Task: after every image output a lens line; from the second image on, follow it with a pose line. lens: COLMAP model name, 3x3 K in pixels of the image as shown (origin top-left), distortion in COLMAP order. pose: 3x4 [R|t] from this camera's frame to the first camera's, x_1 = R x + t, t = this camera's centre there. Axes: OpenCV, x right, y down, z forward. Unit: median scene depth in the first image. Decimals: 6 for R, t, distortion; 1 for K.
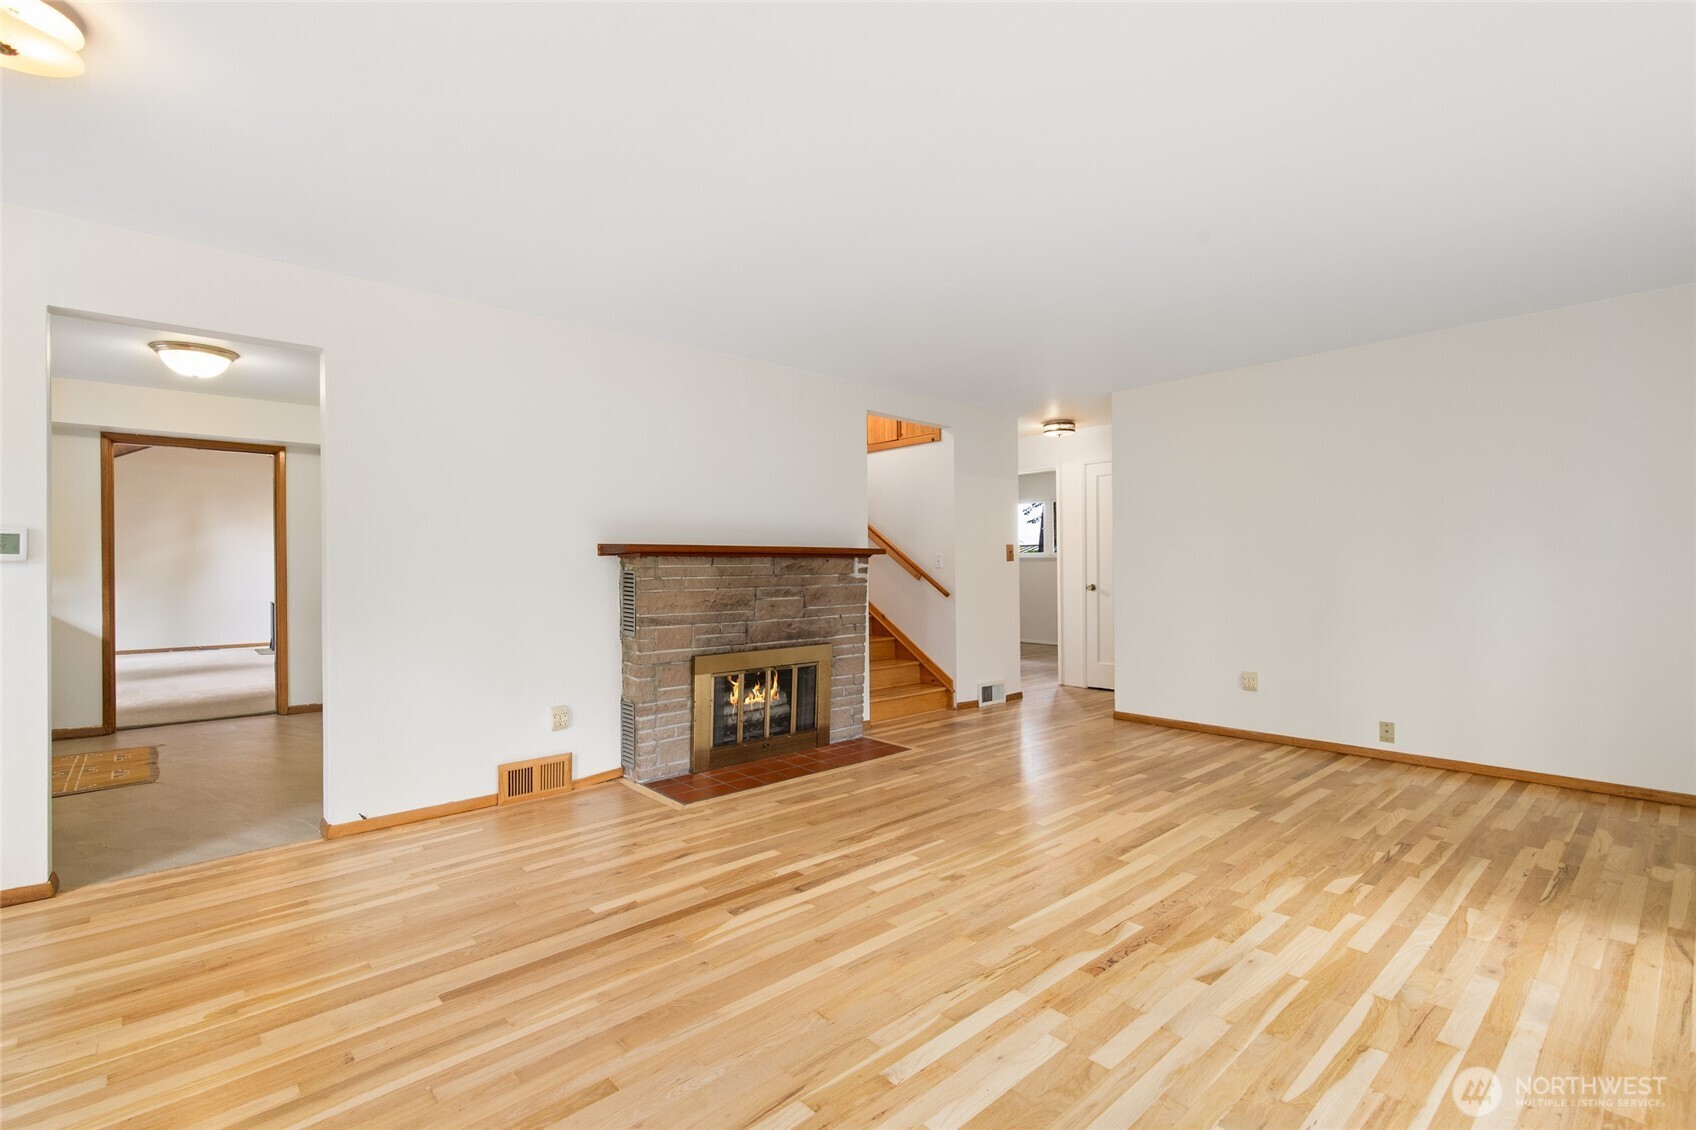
lens RADIAL K [[775.5, 0, 852.5], [0, 775.5, 563.9], [0, 0, 1]] dist [0.003977, 0.000272]
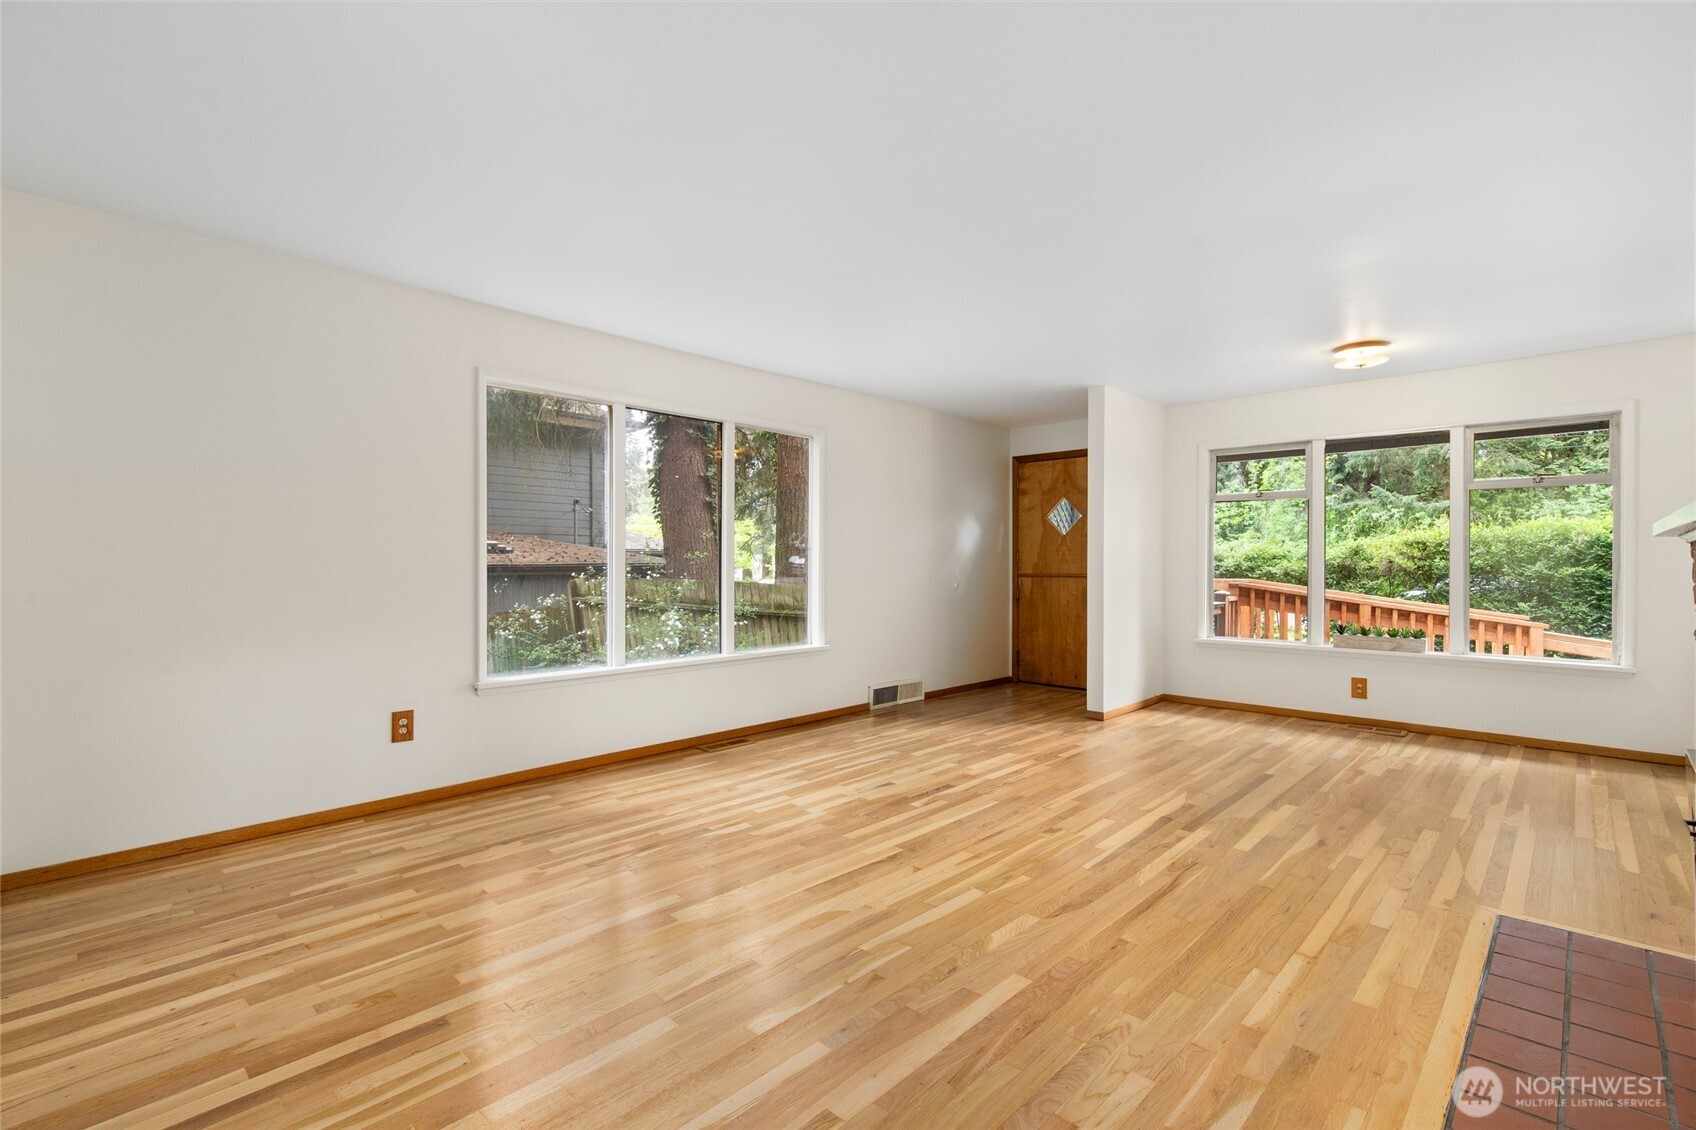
lens RADIAL K [[775.5, 0, 852.5], [0, 775.5, 563.9], [0, 0, 1]] dist [0.003977, 0.000272]
pose [[-0.996833, 0.006376, -0.079272, 0.481025], [0.006147, 0.999976, 0.003132, 0.000371], [0.079290, 0.002635, -0.996848, 1.985536]]
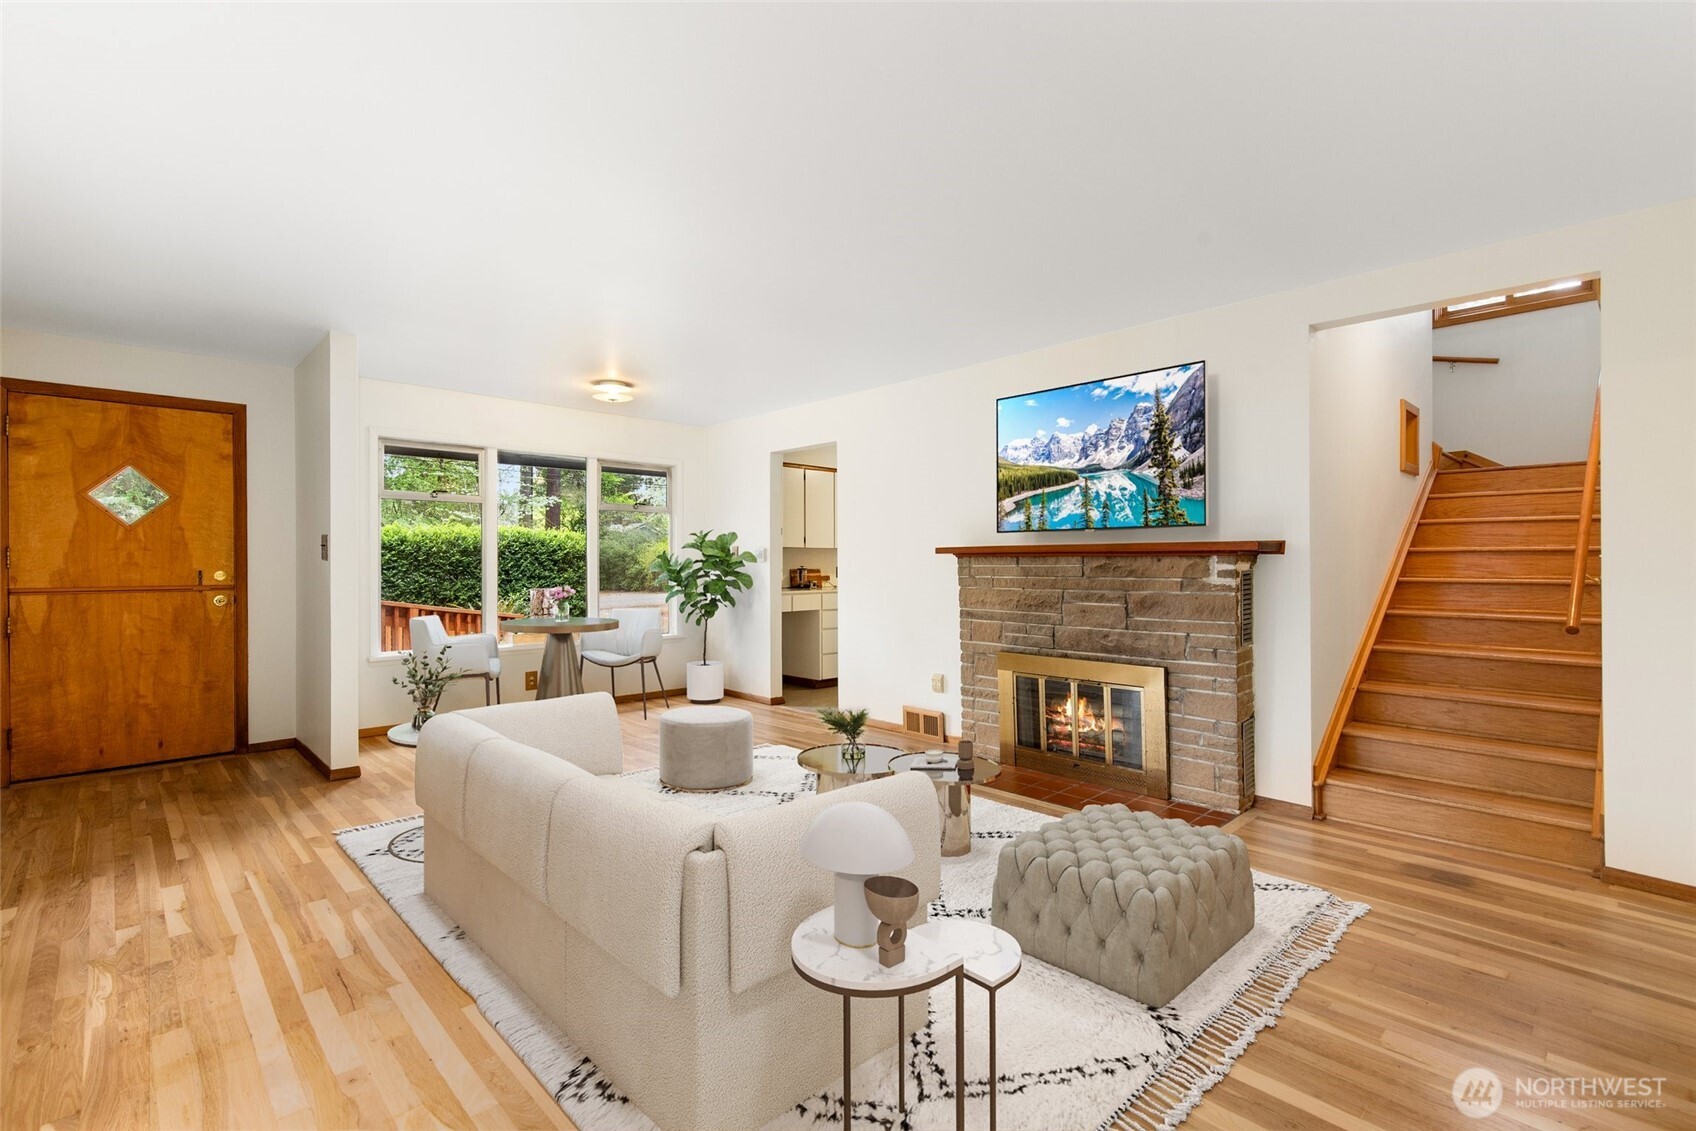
lens RADIAL K [[775.5, 0, 852.5], [0, 775.5, 564.4], [0, 0, 1]] dist [0.003977, 0.000272]
pose [[0.025660, 0.005784, -0.999654, 1.154712], [0.000927, 0.999983, 0.005809, -0.007419], [0.999670, -0.001076, 0.025654, 1.057340]]
